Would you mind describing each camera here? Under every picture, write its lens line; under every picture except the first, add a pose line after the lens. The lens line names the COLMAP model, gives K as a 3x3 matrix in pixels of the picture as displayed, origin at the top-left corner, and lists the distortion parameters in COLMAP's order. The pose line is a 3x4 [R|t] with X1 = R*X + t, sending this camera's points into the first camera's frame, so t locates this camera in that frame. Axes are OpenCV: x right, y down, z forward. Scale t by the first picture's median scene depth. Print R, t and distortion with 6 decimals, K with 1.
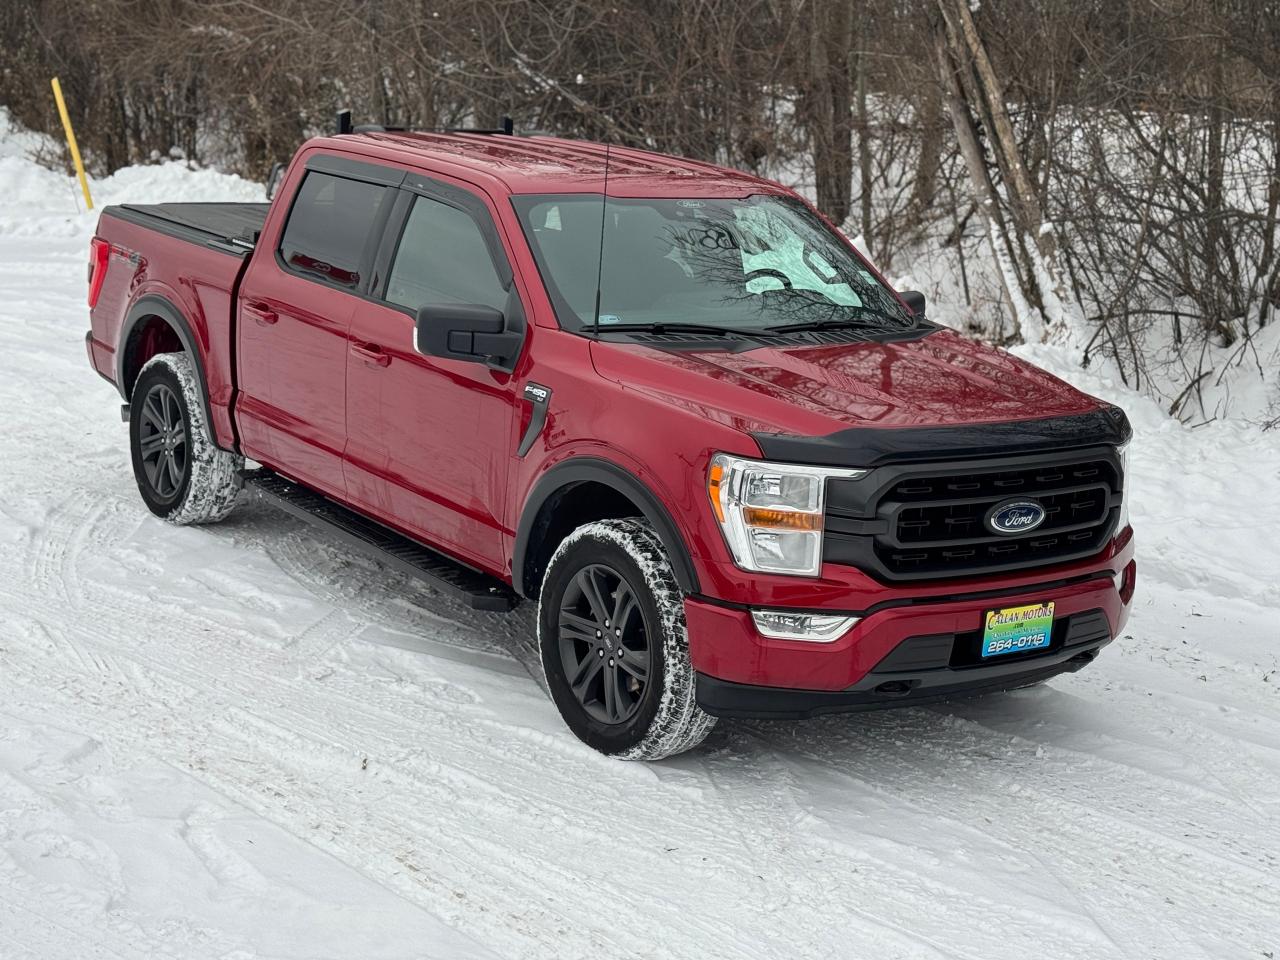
lens RADIAL K [[2022.7, 0, 638.5], [0, 2022.7, 480.7], [0, 0, 1]] dist [0.118716, 0.000000]
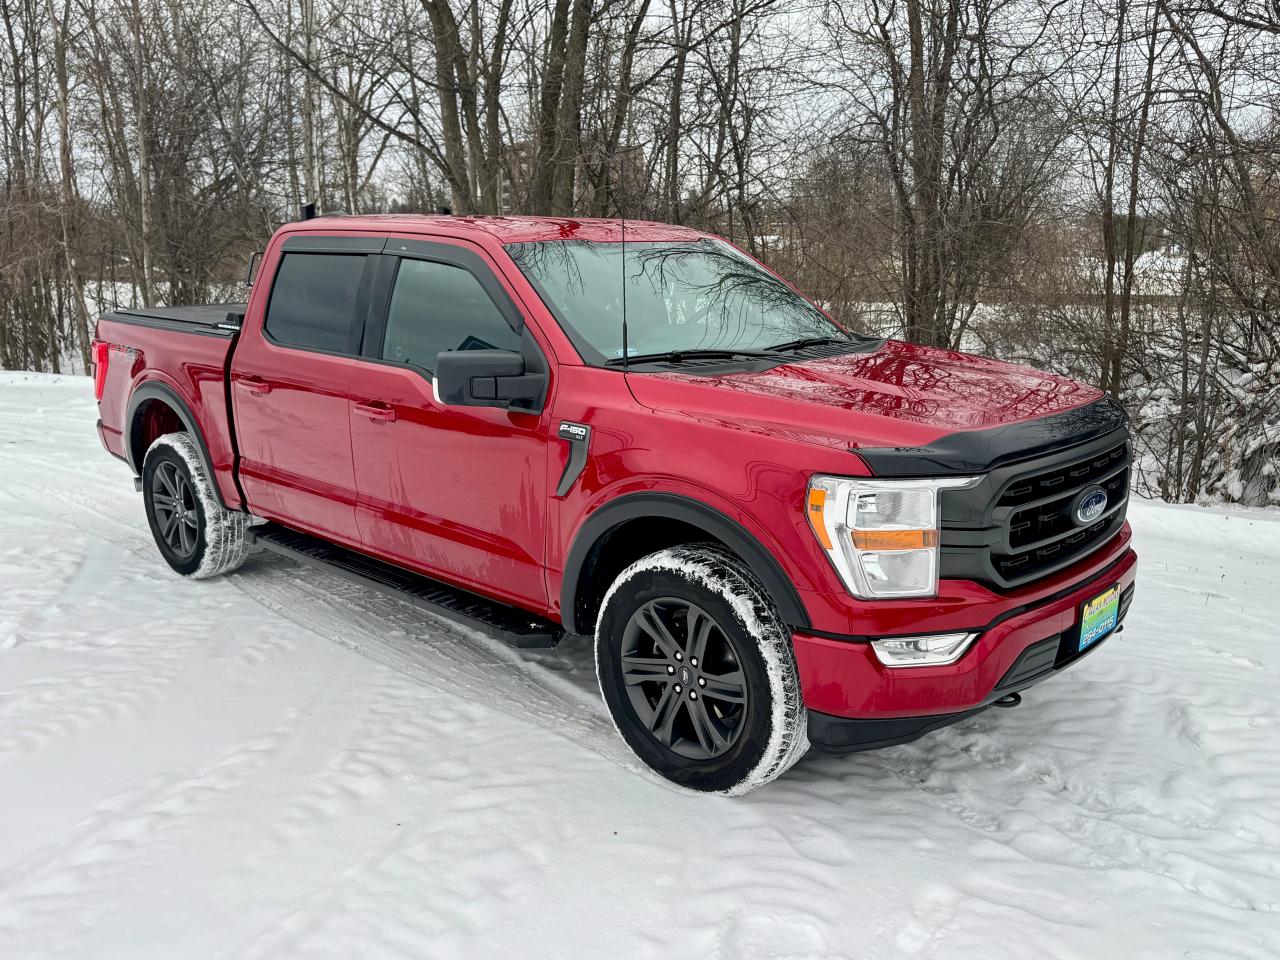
lens RADIAL K [[1061.2, 0, 641.6], [0, 1061.2, 476.8], [0, 0, 1]] dist [0.084545, -0.117254]
pose [[0.977442, -0.109194, 0.180786, -0.114337], [0.107049, 0.994019, 0.021612, -0.028970], [-0.182064, -0.001772, 0.983285, 0.489227]]
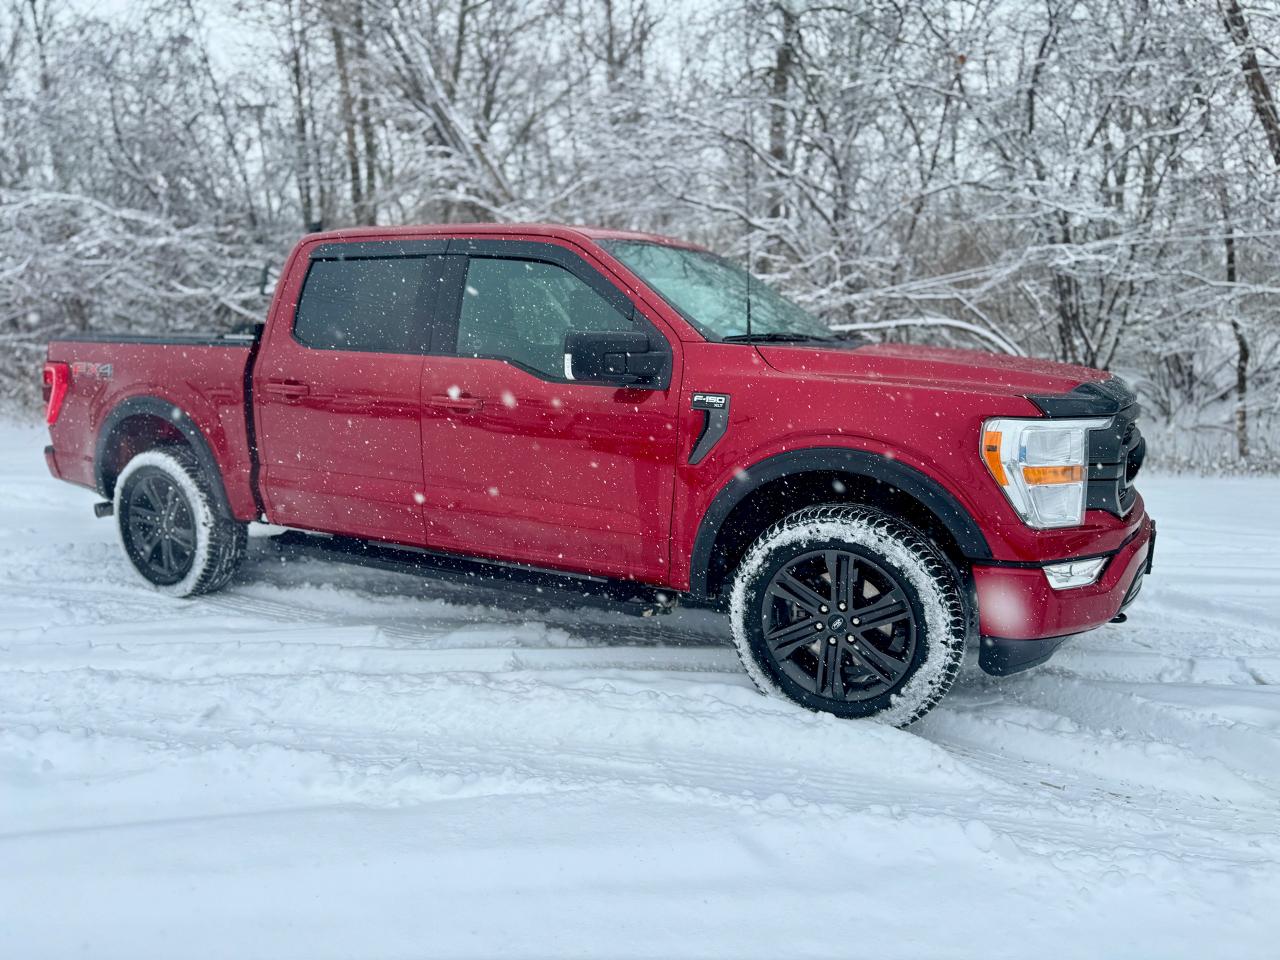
lens RADIAL K [[902.4, 0, 631.8], [0, 902.4, 479.0], [0, 0, 1]] dist [0.043803, -0.049626]
pose [[0.897490, -0.125233, 0.422881, -0.290689], [0.141942, 0.989842, -0.008112, -0.005101], [-0.417569, 0.067305, 0.906149, 0.601715]]
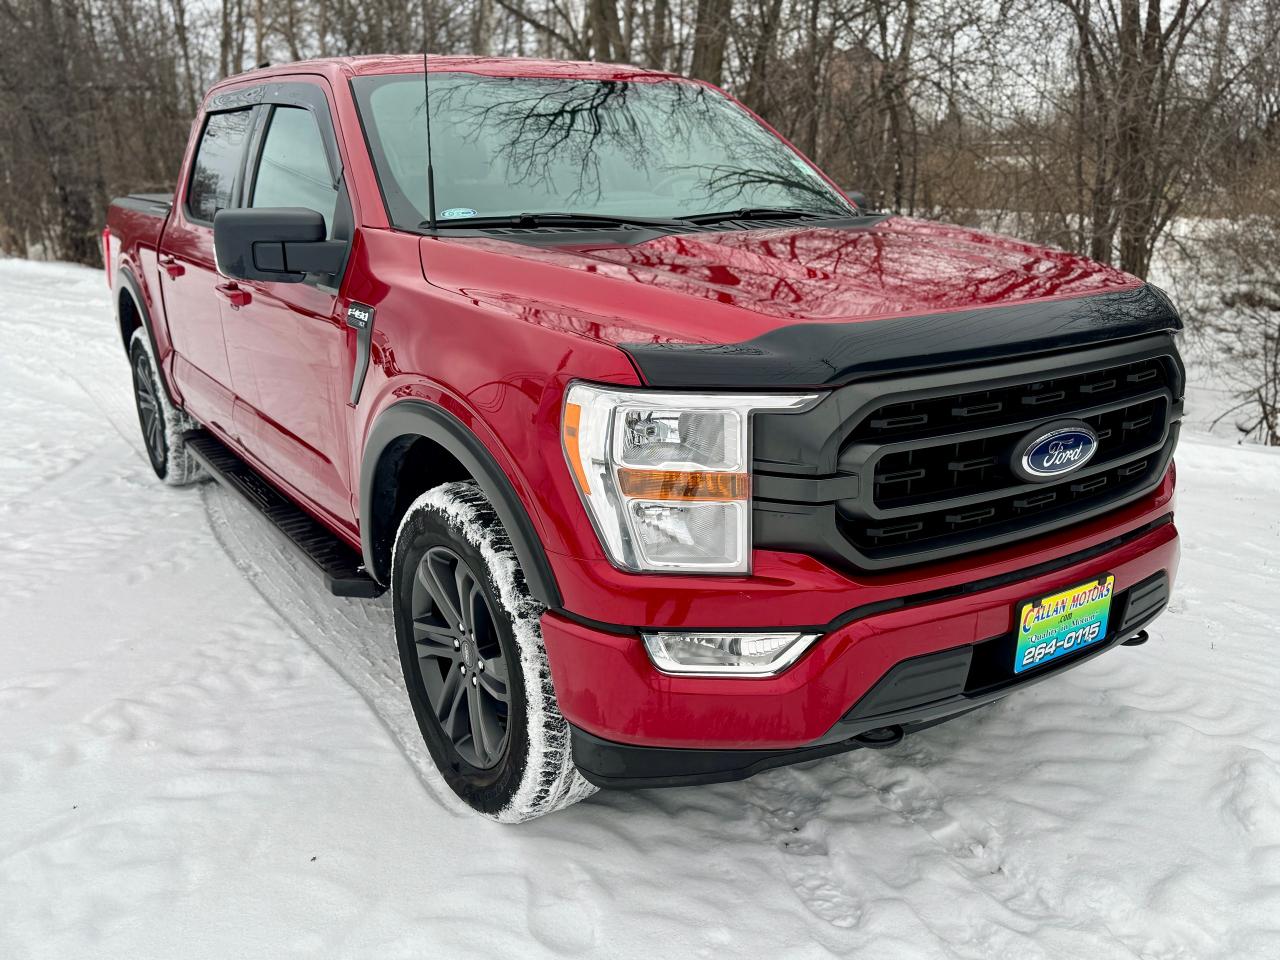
lens RADIAL K [[1061.2, 0, 641.3], [0, 1061.2, 485.2], [0, 0, 1]] dist [0.084545, -0.117254]
pose [[0.997159, -0.060673, -0.044644, 0.065829], [0.063887, 0.995172, 0.074503, -0.004564], [0.039908, -0.077144, 0.996221, 0.616741]]
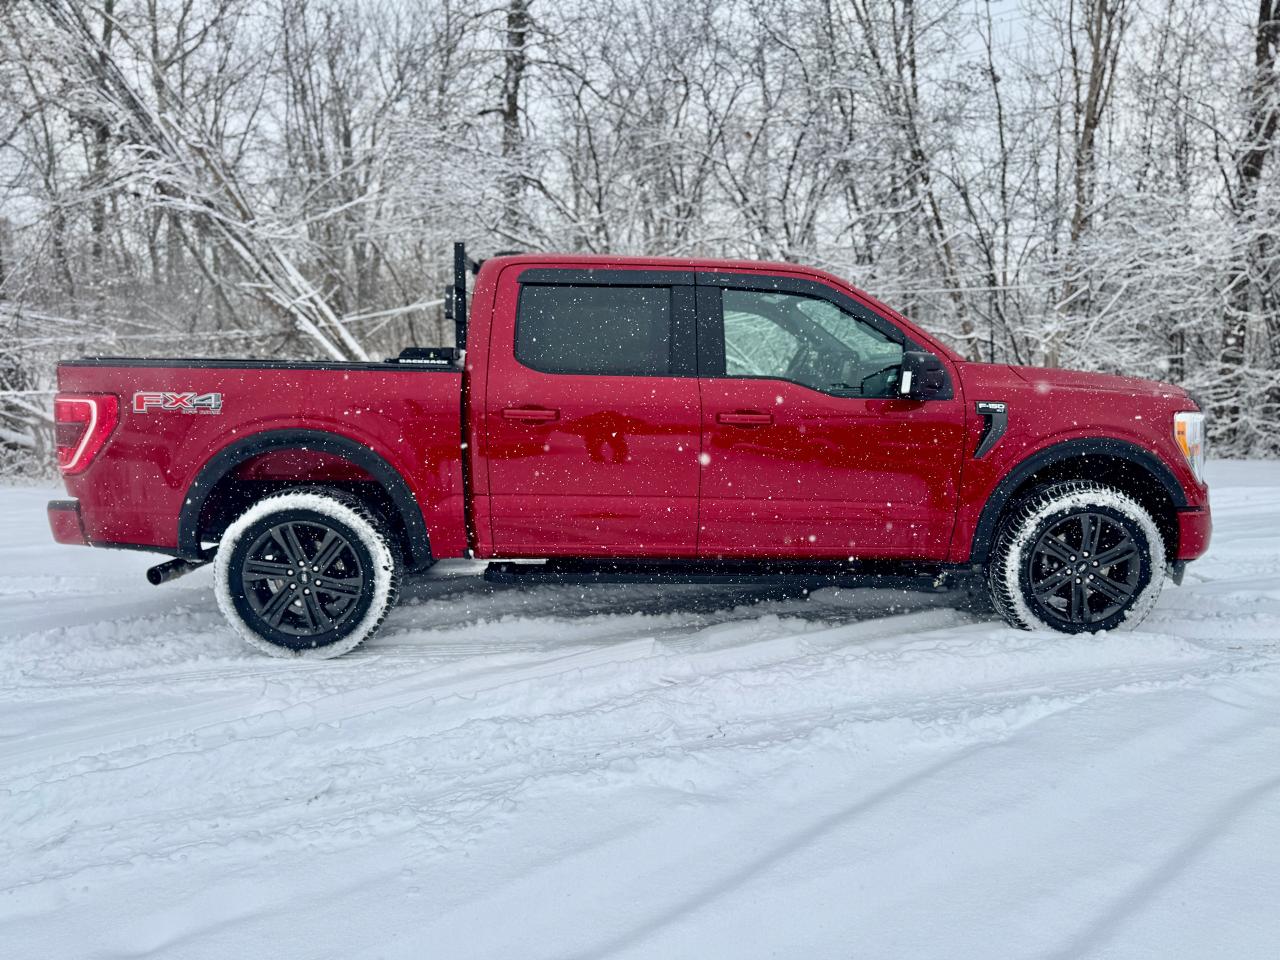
lens RADIAL K [[902.4, 0, 634.9], [0, 902.4, 488.1], [0, 0, 1]] dist [0.043803, -0.049626]
pose [[0.551606, -0.166340, 0.817350, -0.688595], [0.205892, 0.976744, 0.059828, -0.076733], [-0.808294, 0.135285, 0.573026, 0.859916]]
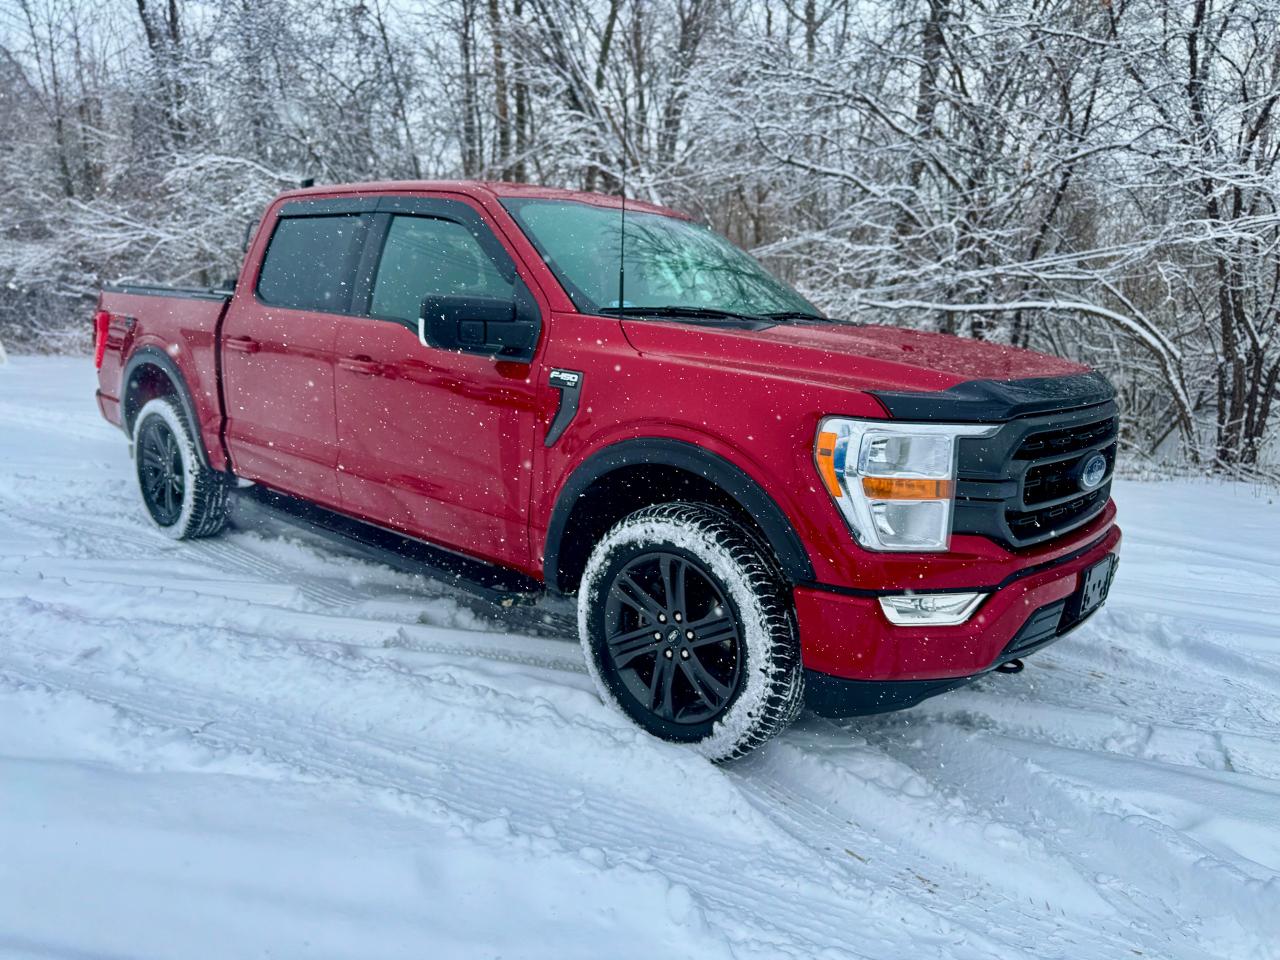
lens RADIAL K [[902.4, 0, 635.0], [0, 902.4, 484.7], [0, 0, 1]] dist [0.043803, -0.049626]
pose [[0.972647, -0.067075, 0.222392, -0.116415], [0.067393, 0.997707, 0.006166, 0.006484], [-0.222296, 0.008990, 0.974938, 0.583847]]
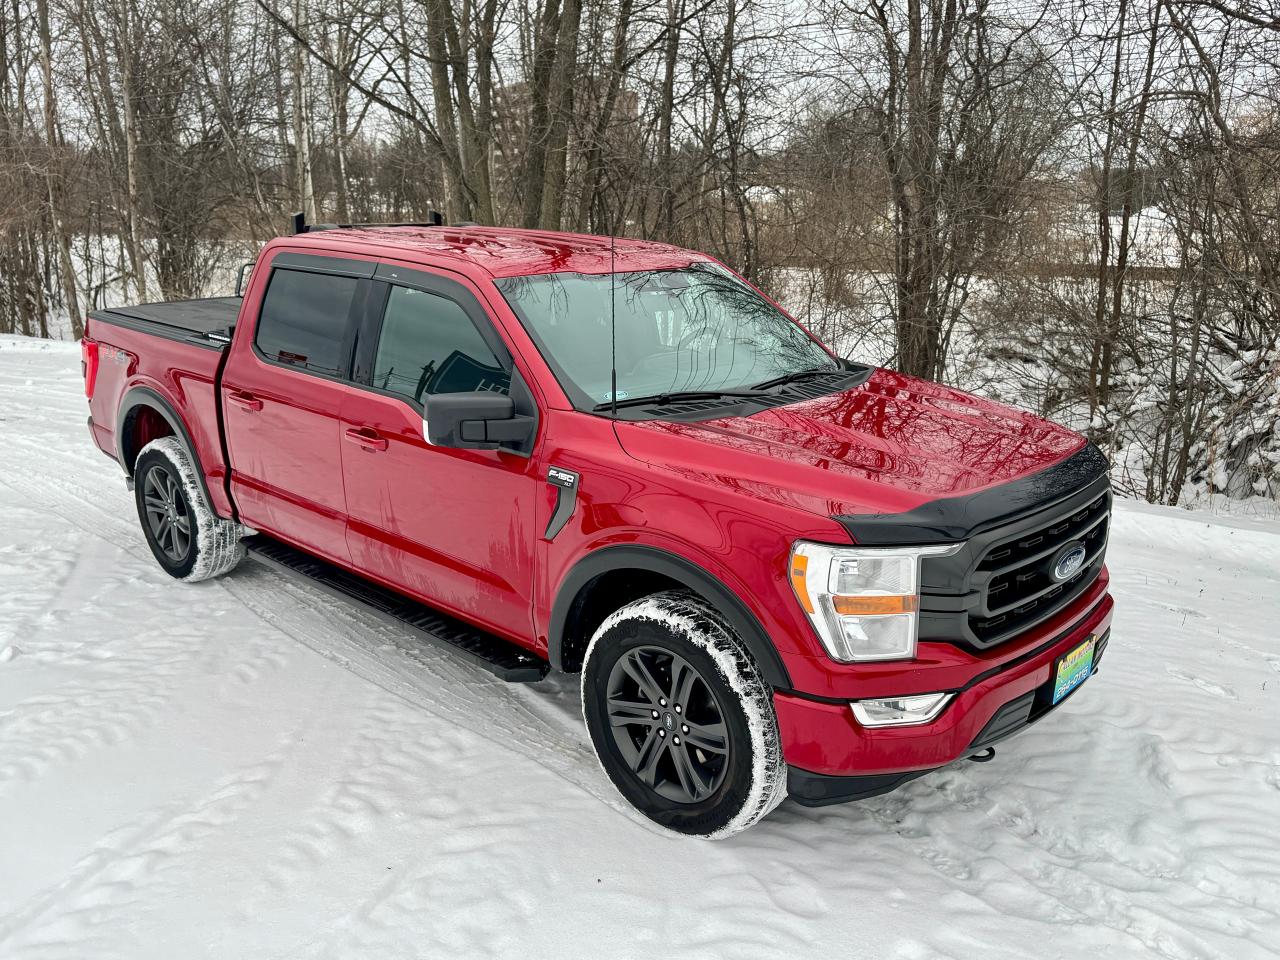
lens RADIAL K [[1061.2, 0, 636.3], [0, 1061.2, 479.7], [0, 0, 1]] dist [0.084545, -0.117254]
pose [[0.977926, -0.107433, 0.179219, -0.108950], [0.095986, 0.992819, 0.071394, -0.076594], [-0.185602, -0.052616, 0.981215, 0.483035]]
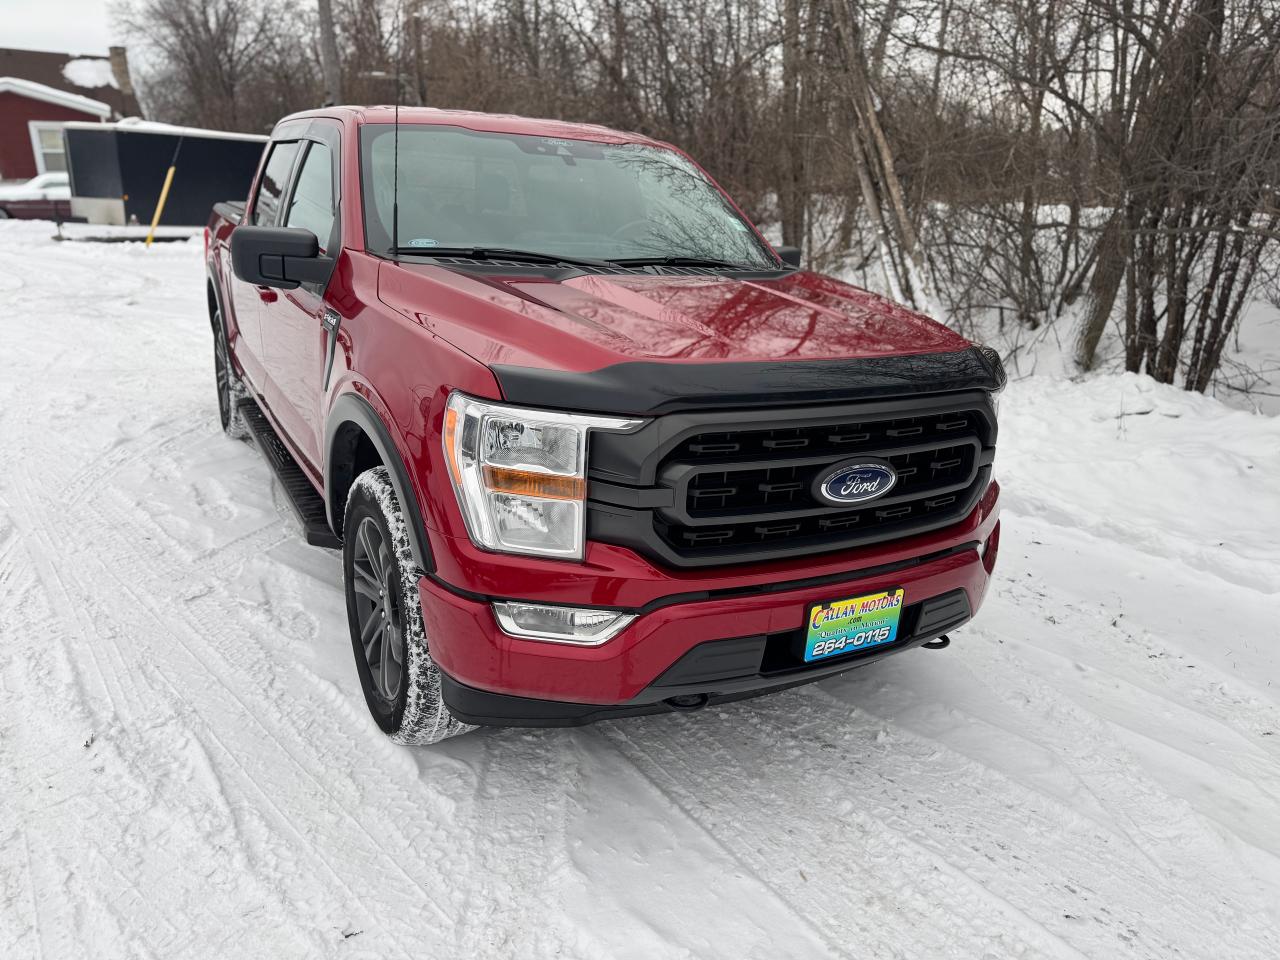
lens RADIAL K [[902.4, 0, 640.1], [0, 902.4, 473.2], [0, 0, 1]] dist [0.043803, -0.049626]
pose [[0.995222, 0.027626, -0.093652, 0.127292], [-0.020366, 0.996776, 0.077609, -0.009839], [0.095494, -0.075331, 0.992575, 0.610344]]
